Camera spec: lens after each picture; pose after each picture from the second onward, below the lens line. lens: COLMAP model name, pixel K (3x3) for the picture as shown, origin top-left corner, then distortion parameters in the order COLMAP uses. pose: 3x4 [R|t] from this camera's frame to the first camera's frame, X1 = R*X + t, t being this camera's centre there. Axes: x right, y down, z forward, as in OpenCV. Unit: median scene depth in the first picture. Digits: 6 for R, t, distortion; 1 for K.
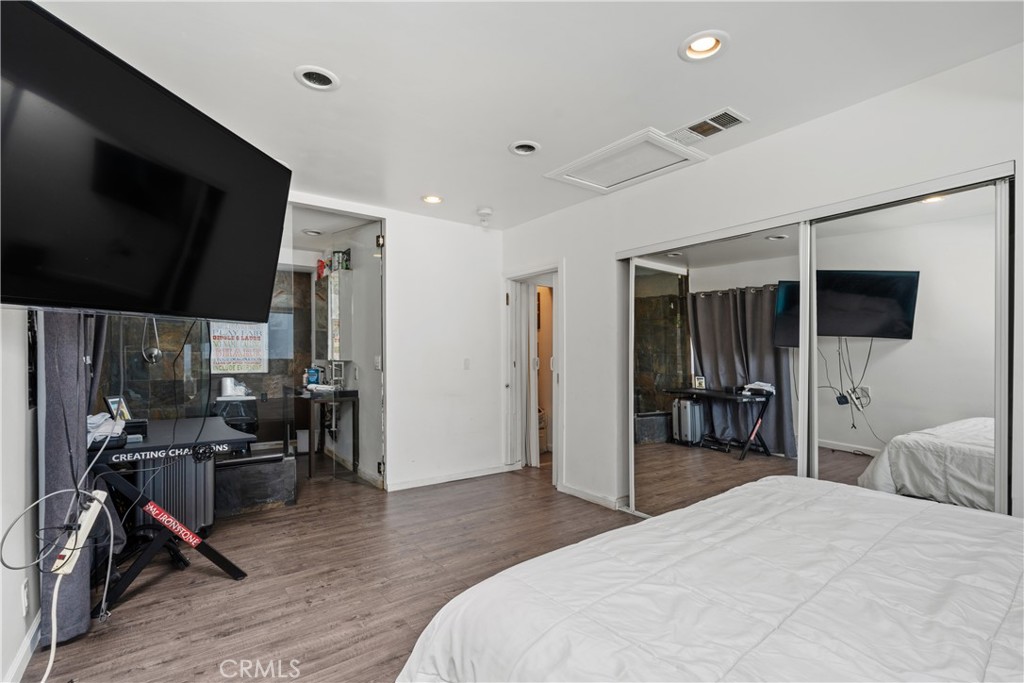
lens RADIAL K [[470.3, 0, 517.9], [0, 470.3, 357.6], [0, 0, 1]] dist [-0.001090, 0.000319]
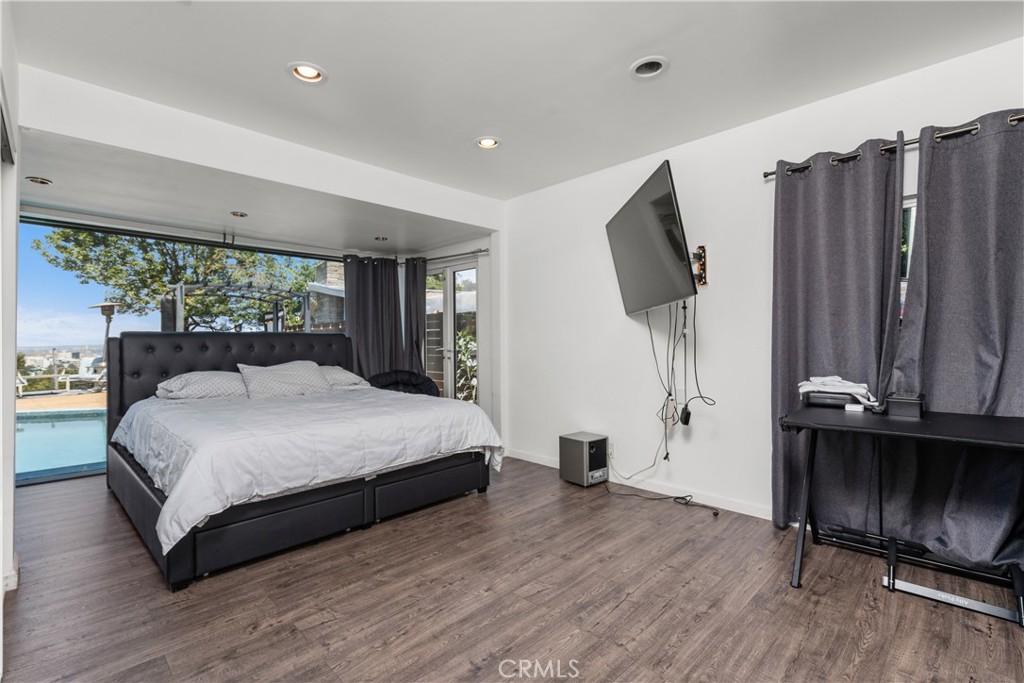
lens RADIAL K [[470.3, 0, 502.1], [0, 470.3, 339.0], [0, 0, 1]] dist [-0.001090, 0.000319]
pose [[-0.992799, -0.002778, -0.119763, 0.023230], [-0.002736, 0.999996, -0.000521, 0.019267], [0.119764, -0.000189, -0.992802, 1.198732]]
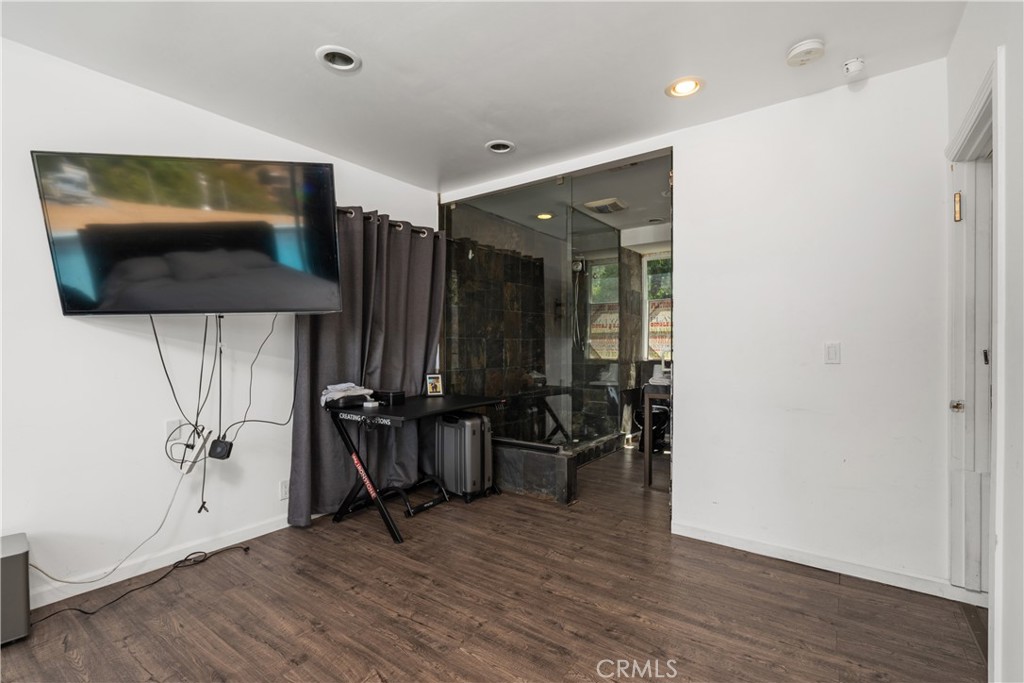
lens RADIAL K [[470.3, 0, 510.6], [0, 470.3, 349.4], [0, 0, 1]] dist [-0.001090, 0.000319]
pose [[0.280973, 0.004574, -0.959705, 0.369701], [0.002462, 0.999982, 0.005487, 0.005949], [0.959712, -0.003905, 0.280957, 0.637634]]
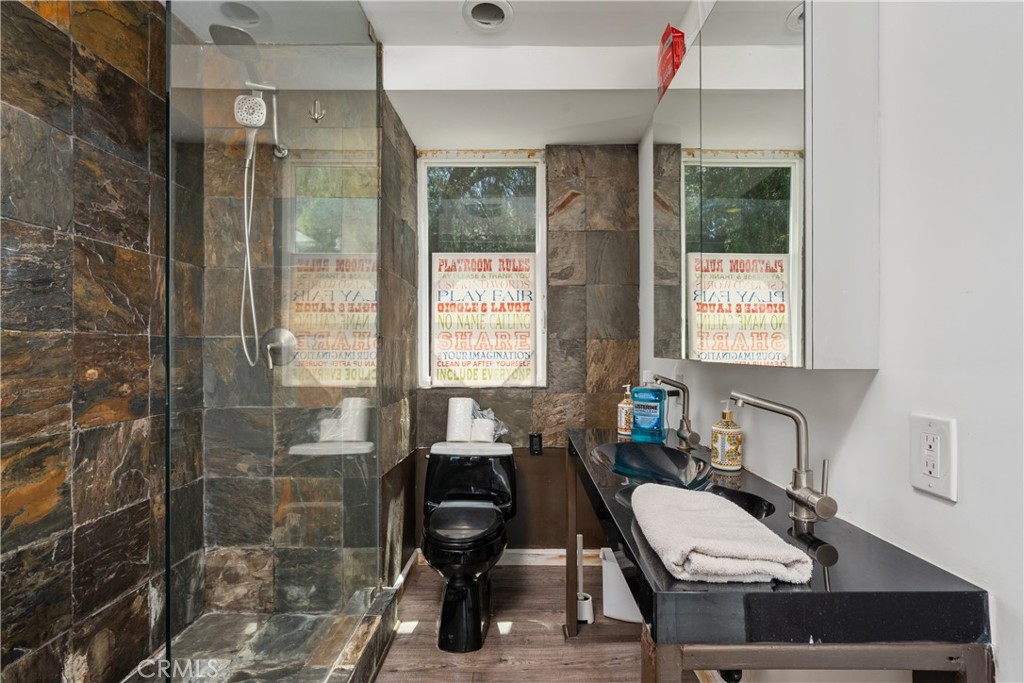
lens RADIAL K [[470.3, 0, 512.2], [0, 470.3, 348.1], [0, 0, 1]] dist [-0.001090, 0.000319]
pose [[0.784024, -0.001411, -0.620728, -0.461462], [0.000757, 0.999999, -0.001317, -0.004217], [0.620730, 0.000563, 0.784025, 1.033856]]
